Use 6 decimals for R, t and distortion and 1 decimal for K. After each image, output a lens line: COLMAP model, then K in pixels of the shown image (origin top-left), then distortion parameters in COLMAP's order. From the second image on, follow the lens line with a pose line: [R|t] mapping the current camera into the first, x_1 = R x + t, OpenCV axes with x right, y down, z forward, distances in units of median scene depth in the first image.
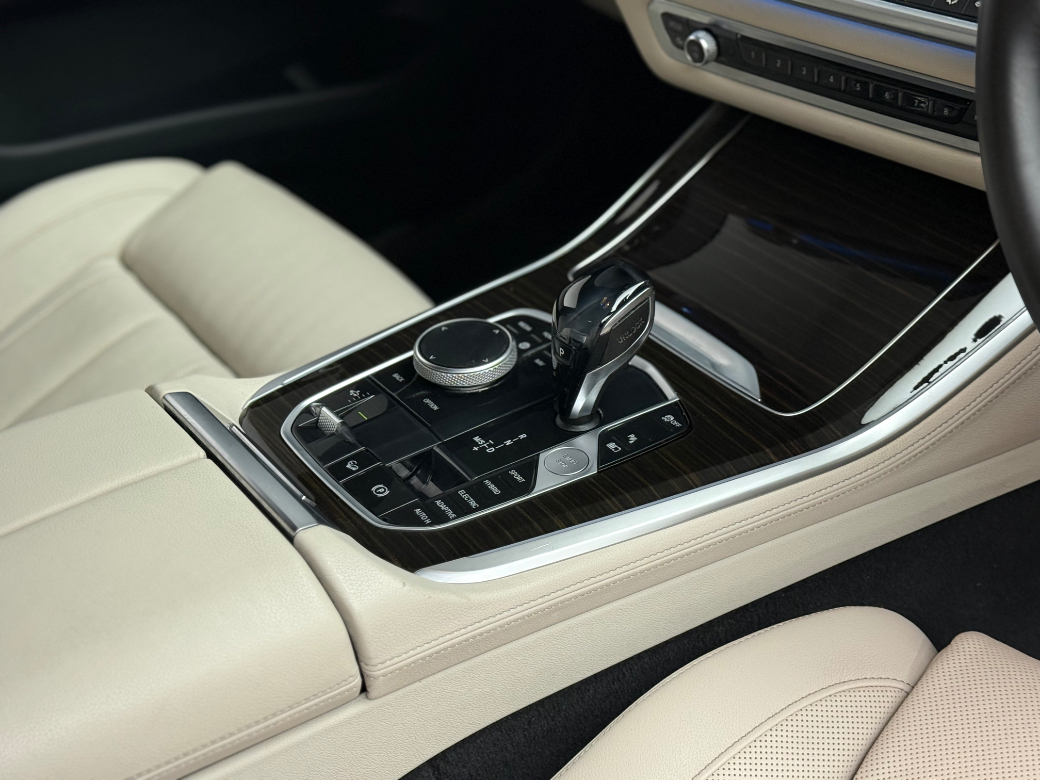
lens RADIAL K [[1596.2, 0, 520.0], [0, 1596.2, 390.0], [0, 0, 1]] dist [0.391655, -2.157968]
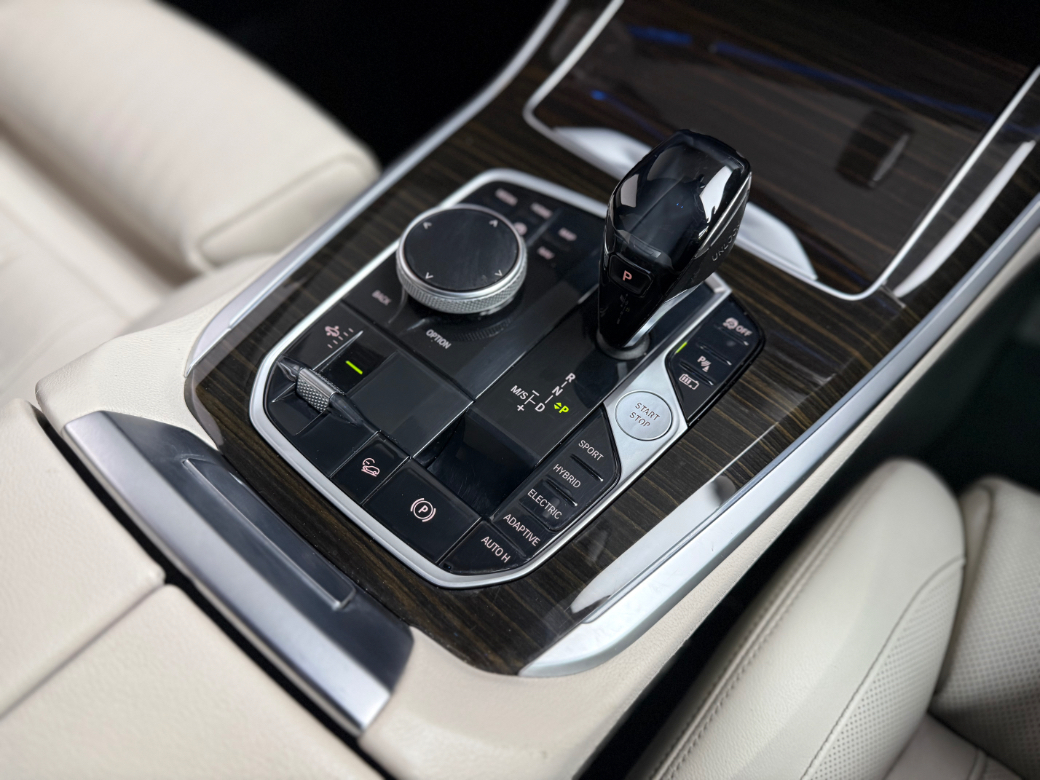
lens RADIAL K [[763.5, 0, 520.0], [0, 763.5, 390.0], [0, 0, 1]] dist [0.059751, -0.002016]
pose [[0.962445, -0.170093, 0.211583, -0.104558], [0.077658, 0.919311, 0.385792, -0.114189], [-0.260131, -0.354873, 0.897996, 0.664523]]
